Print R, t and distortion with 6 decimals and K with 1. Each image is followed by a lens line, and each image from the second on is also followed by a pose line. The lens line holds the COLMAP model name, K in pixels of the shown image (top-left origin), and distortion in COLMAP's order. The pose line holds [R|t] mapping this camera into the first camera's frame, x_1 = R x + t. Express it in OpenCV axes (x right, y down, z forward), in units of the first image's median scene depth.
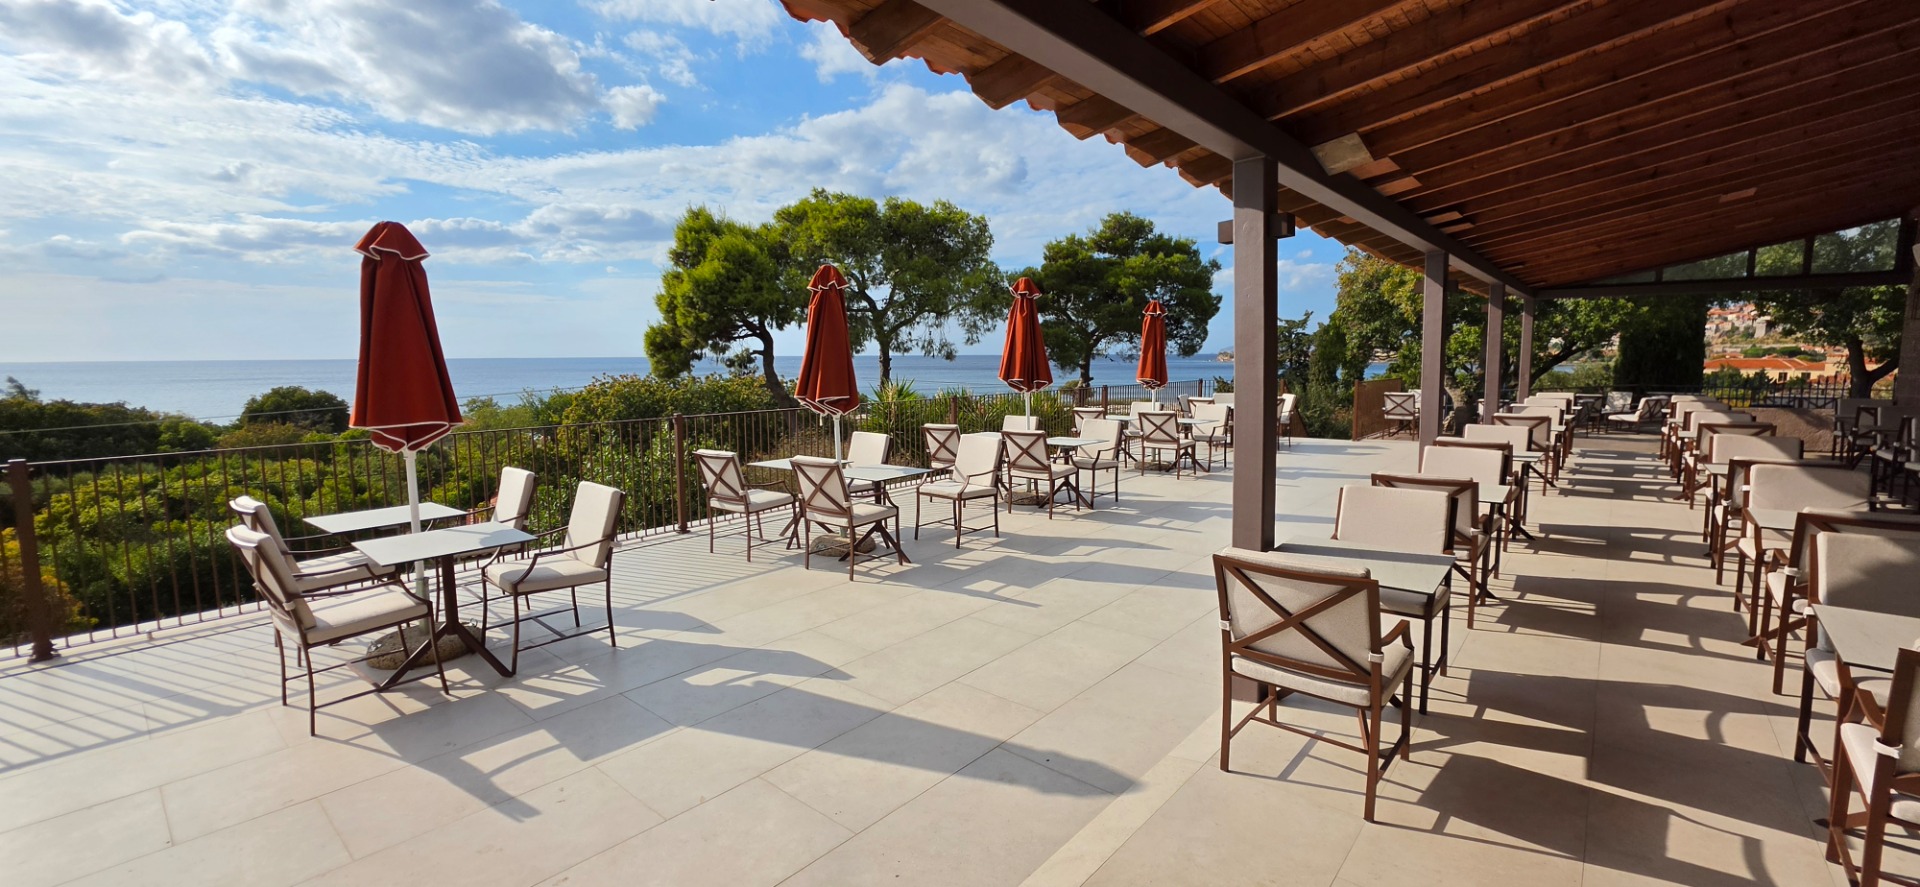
lens RADIAL K [[764.0, 0, 965.9], [0, 764.0, 435.0], [0, 0, 1]] dist [-0.010494, 0.000301]
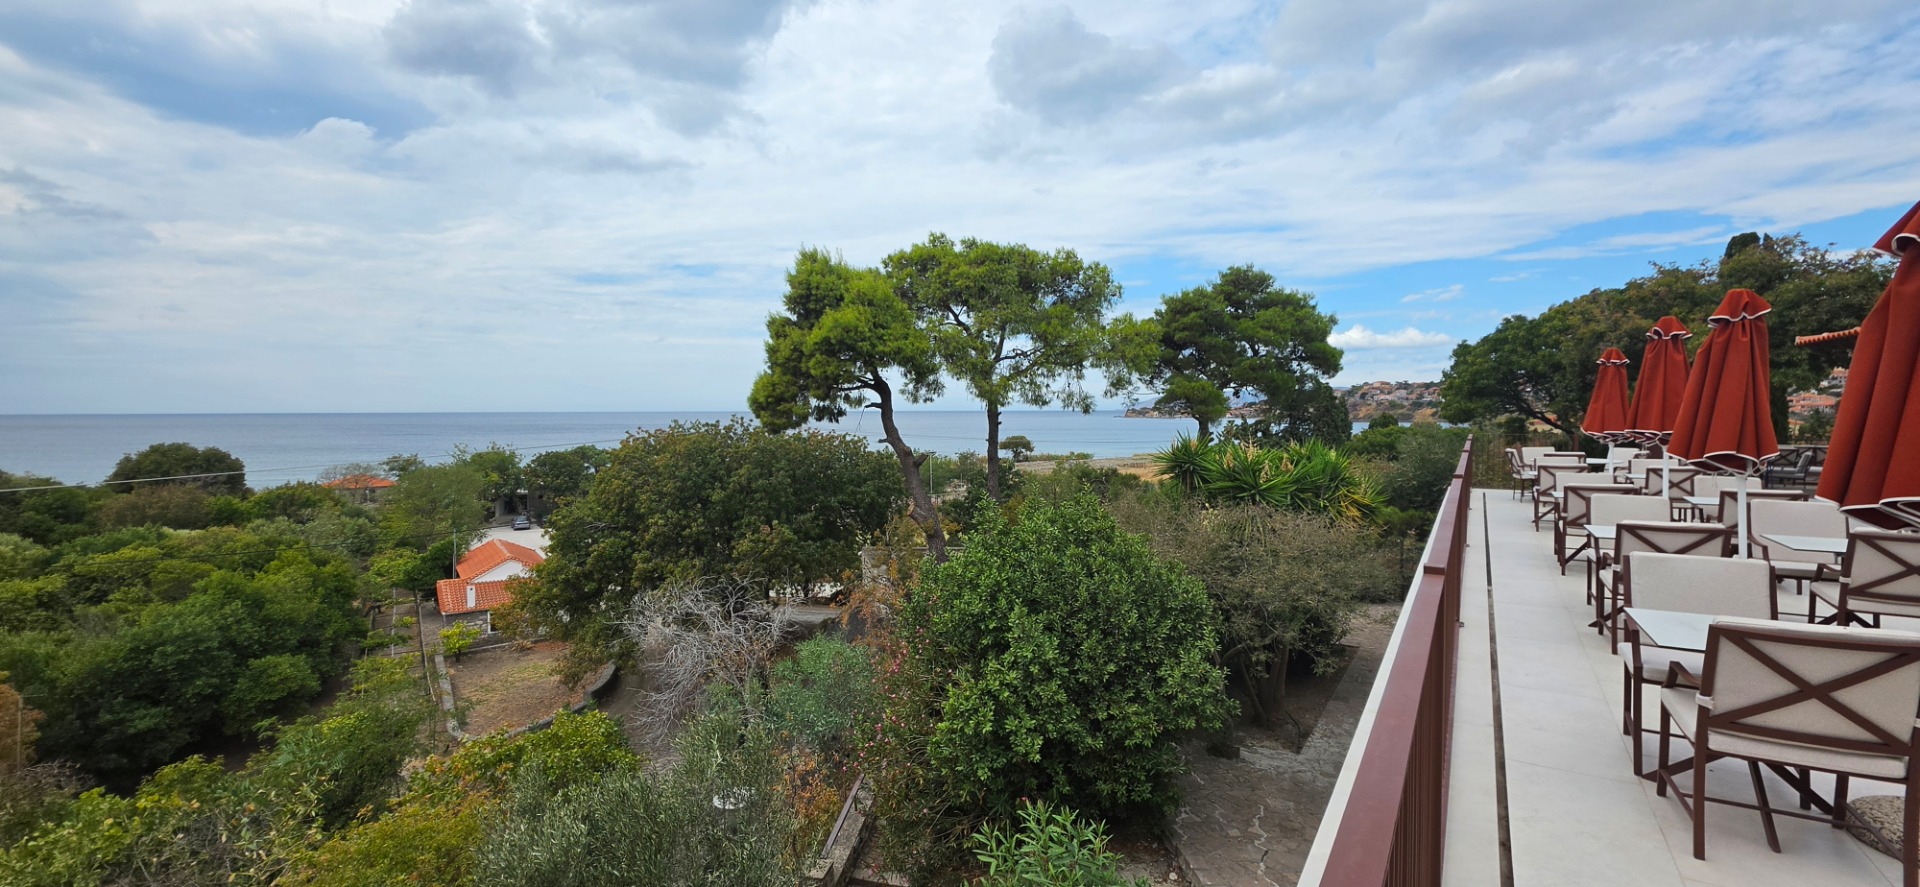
lens RADIAL K [[764.0, 0, 965.9], [0, 764.0, 435.0], [0, 0, 1]] dist [-0.010494, 0.000301]
pose [[0.993824, -0.001068, 0.110965, -0.295185], [0.009212, 0.997296, -0.072912, -0.003798], [-0.110587, 0.073484, 0.991146, 0.079712]]
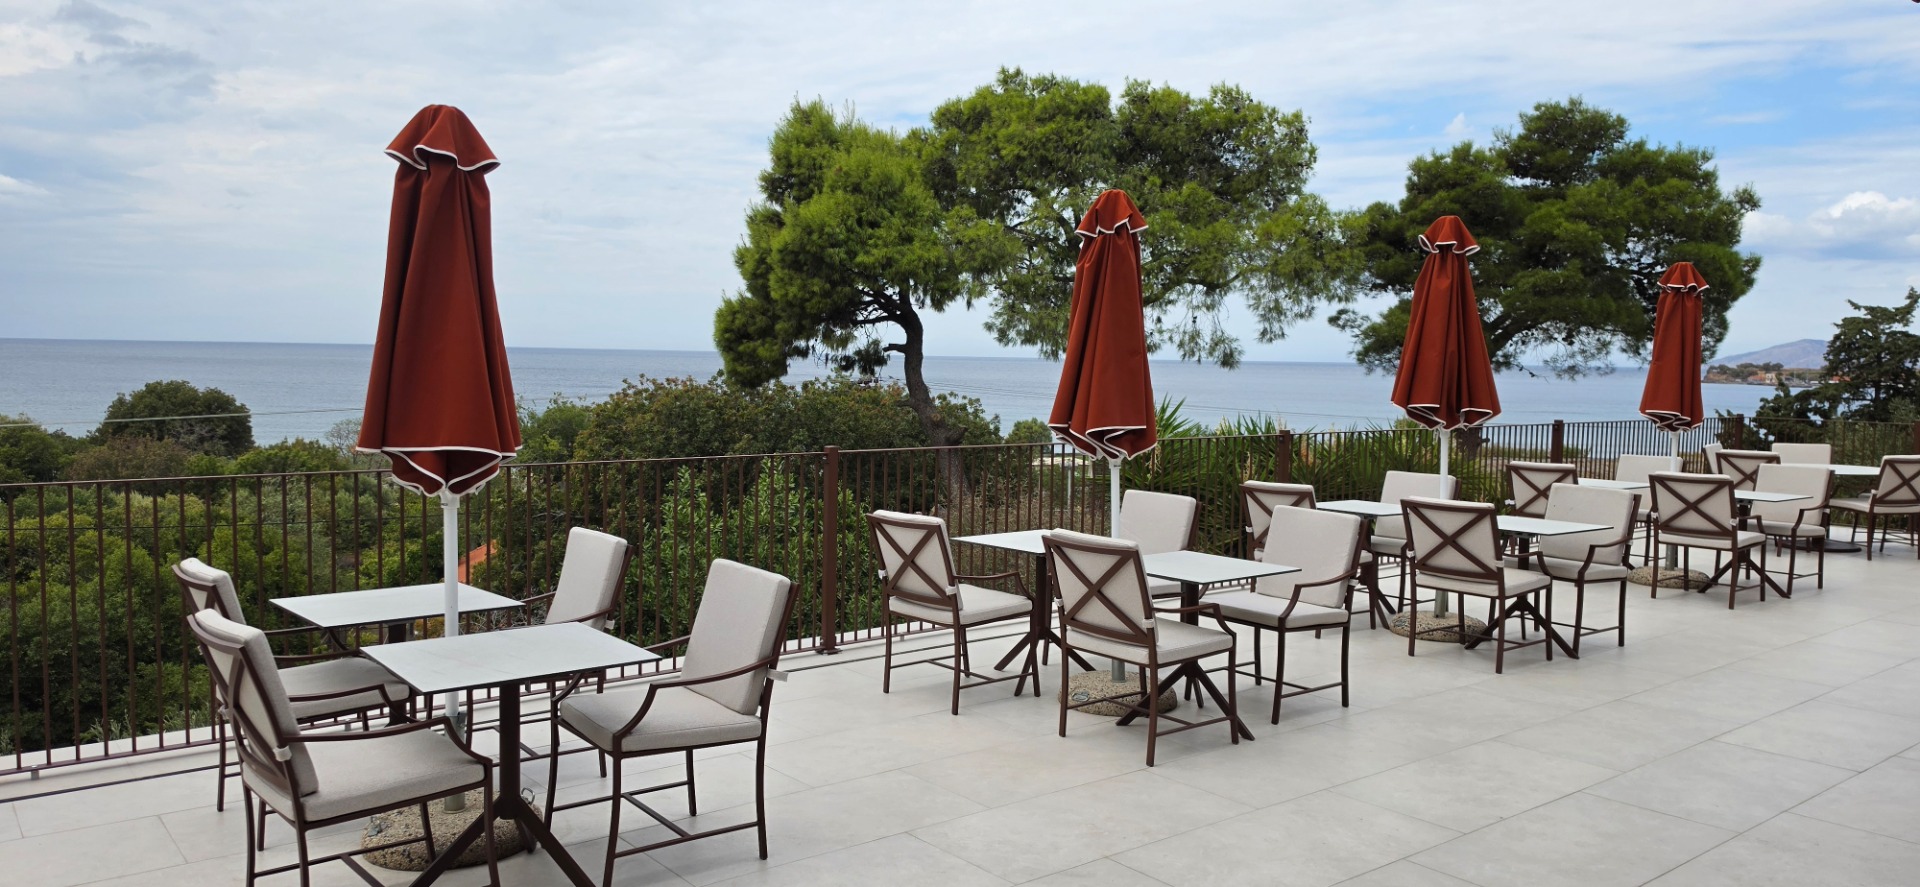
lens RADIAL K [[1309.3, 0, 973.5], [0, 1309.3, 461.0], [0, 0, 1]] dist [0.067360, -0.085265]
pose [[0.983126, 0.037849, -0.178972, -0.031406], [-0.042541, 0.998843, -0.022448, 0.000330], [0.177915, 0.029683, 0.983598, 0.013920]]
